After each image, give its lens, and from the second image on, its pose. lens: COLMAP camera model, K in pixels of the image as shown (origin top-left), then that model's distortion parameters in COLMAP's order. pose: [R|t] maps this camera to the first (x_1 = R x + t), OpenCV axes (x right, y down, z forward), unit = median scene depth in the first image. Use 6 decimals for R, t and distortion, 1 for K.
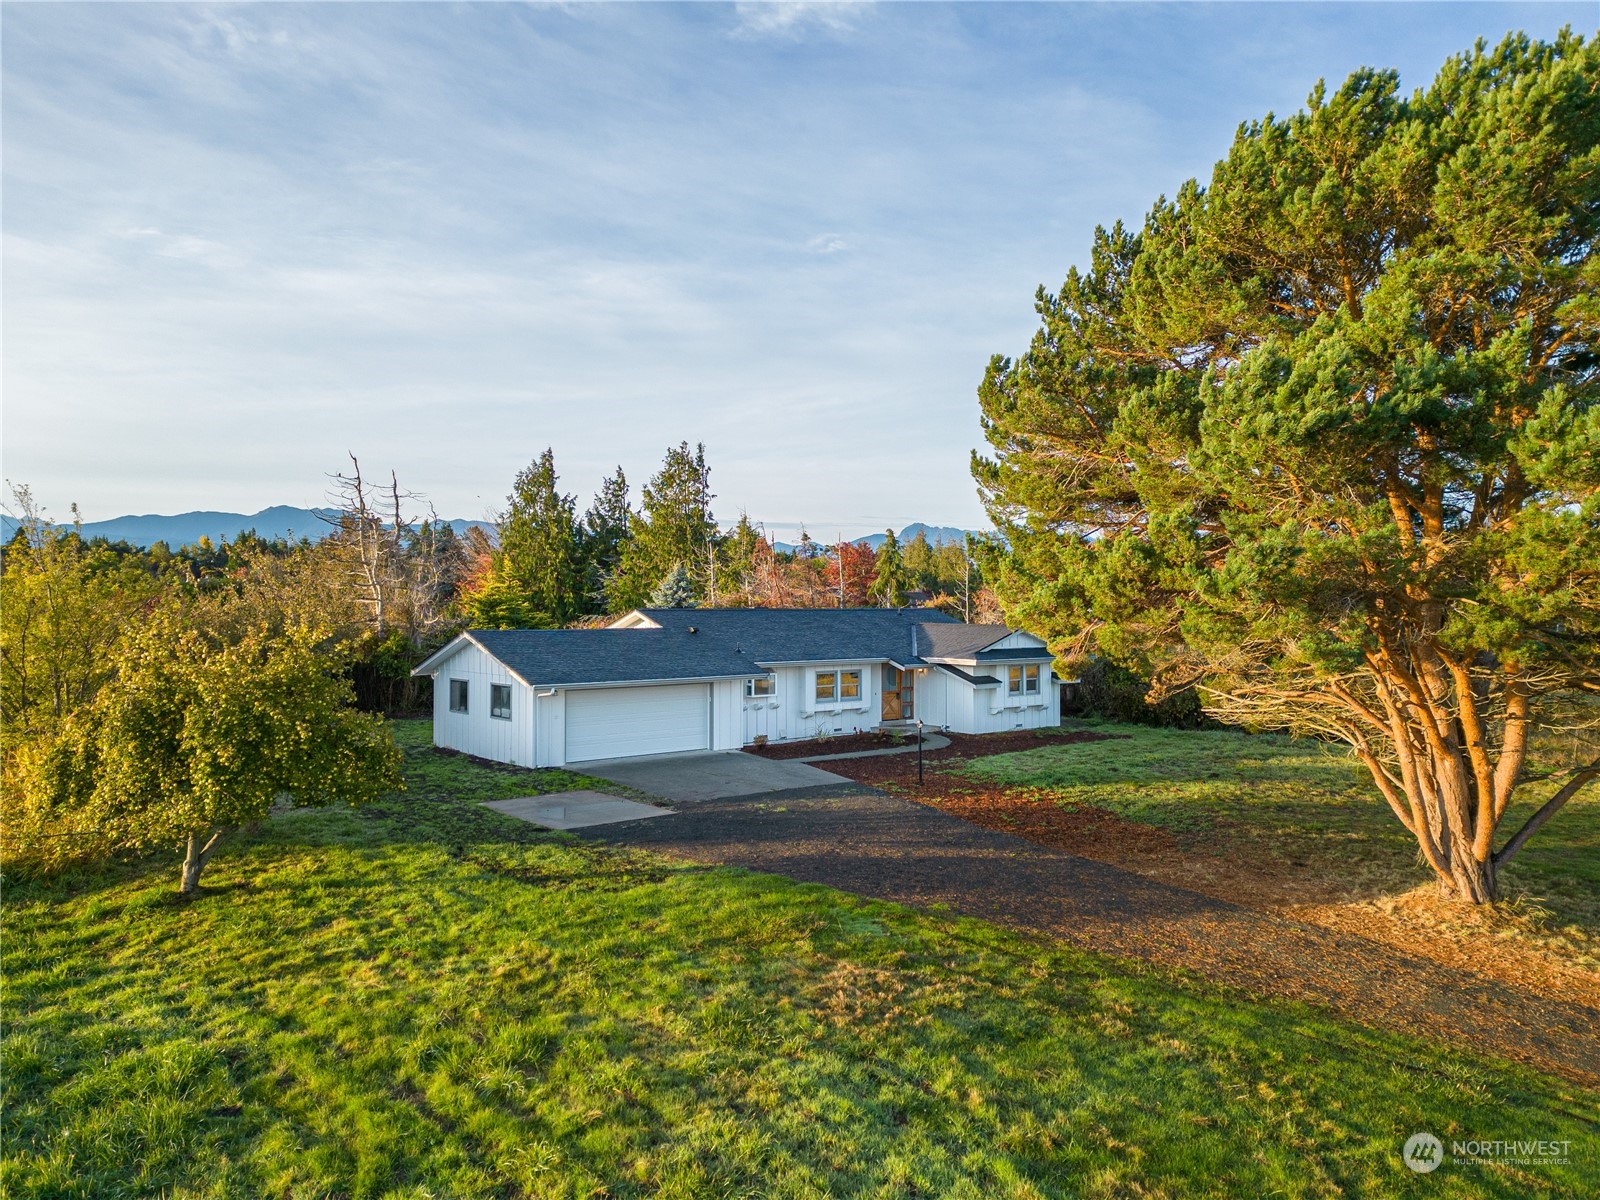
lens RADIAL K [[1138.3, 0, 800.0], [0, 1138.3, 600.0], [0, 0, 1]] dist [0.035887, -0.000141]
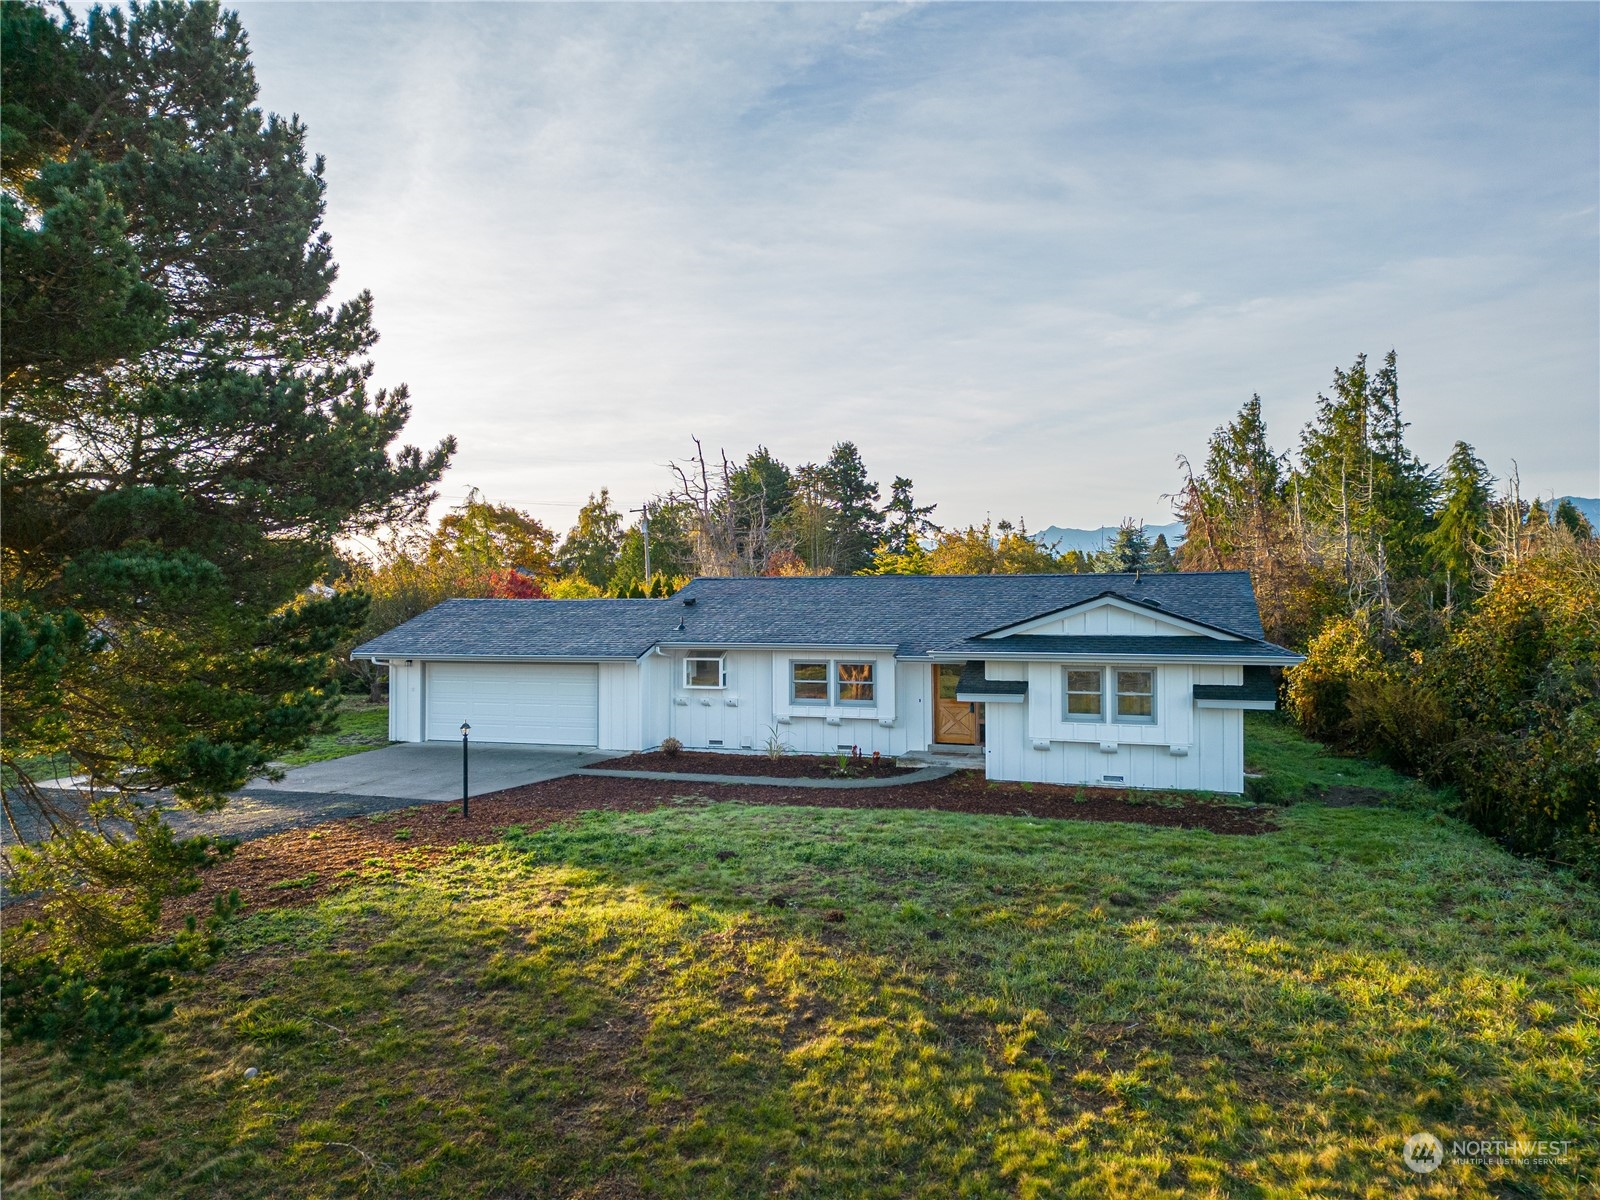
lens RADIAL K [[1138.3, 0, 800.0], [0, 1138.3, 600.0], [0, 0, 1]] dist [0.035887, -0.000141]
pose [[0.563525, -0.003153, -0.826093, 0.572349], [0.003996, 0.999991, -0.001091, 0.025397], [0.826089, -0.002686, 0.563533, 0.578943]]
